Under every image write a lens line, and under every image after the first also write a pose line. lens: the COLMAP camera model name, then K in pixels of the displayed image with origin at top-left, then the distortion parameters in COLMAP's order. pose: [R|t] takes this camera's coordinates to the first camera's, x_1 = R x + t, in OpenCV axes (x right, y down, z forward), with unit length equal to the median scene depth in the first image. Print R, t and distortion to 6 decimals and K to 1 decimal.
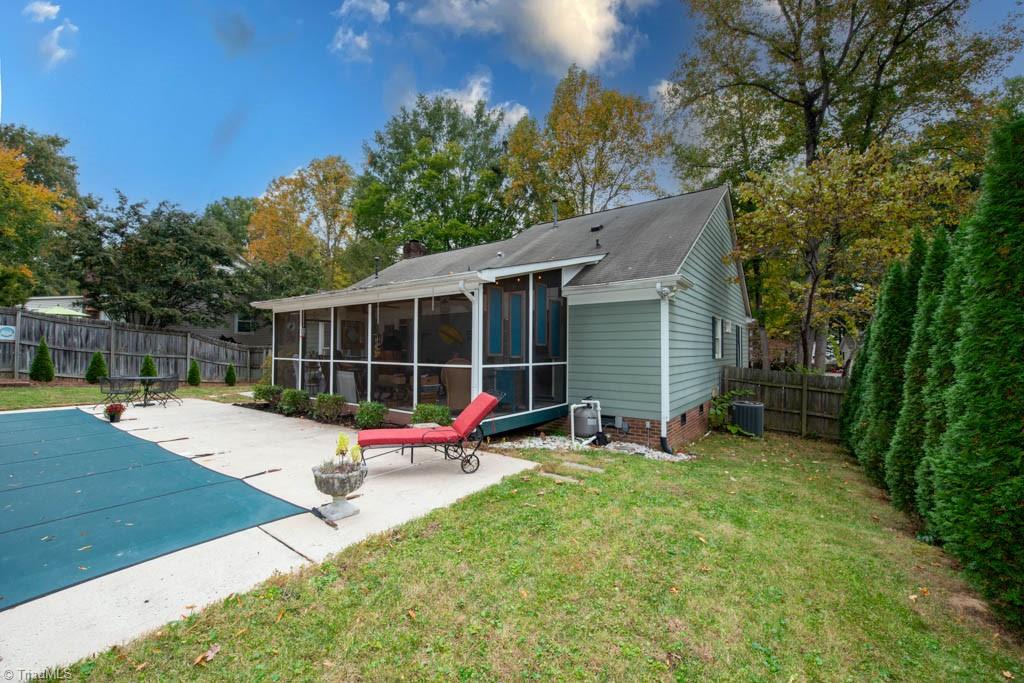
lens RADIAL K [[409.1, 0, 510.5], [0, 409.1, 342.3], [0, 0, 1]] dist [-0.015739, -0.002940]
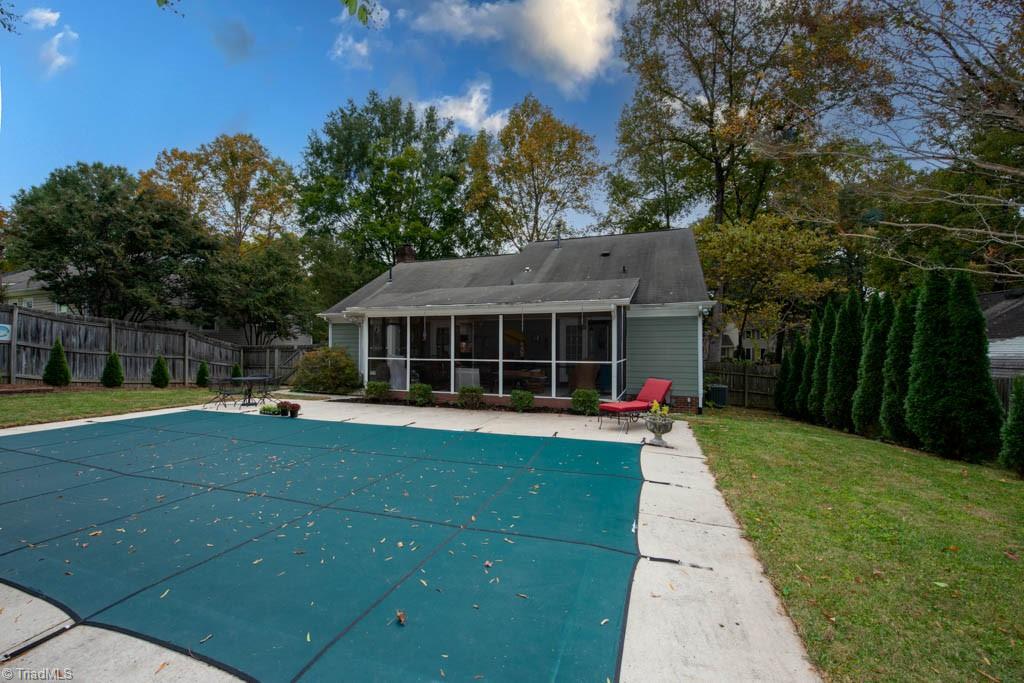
lens RADIAL K [[409.1, 0, 510.5], [0, 409.1, 342.3], [0, 0, 1]] dist [-0.015739, -0.002940]
pose [[0.960032, -0.000562, 0.279891, -0.415368], [-0.002836, 0.999927, 0.011736, -0.014319], [-0.279877, -0.012060, 0.959960, -0.145040]]
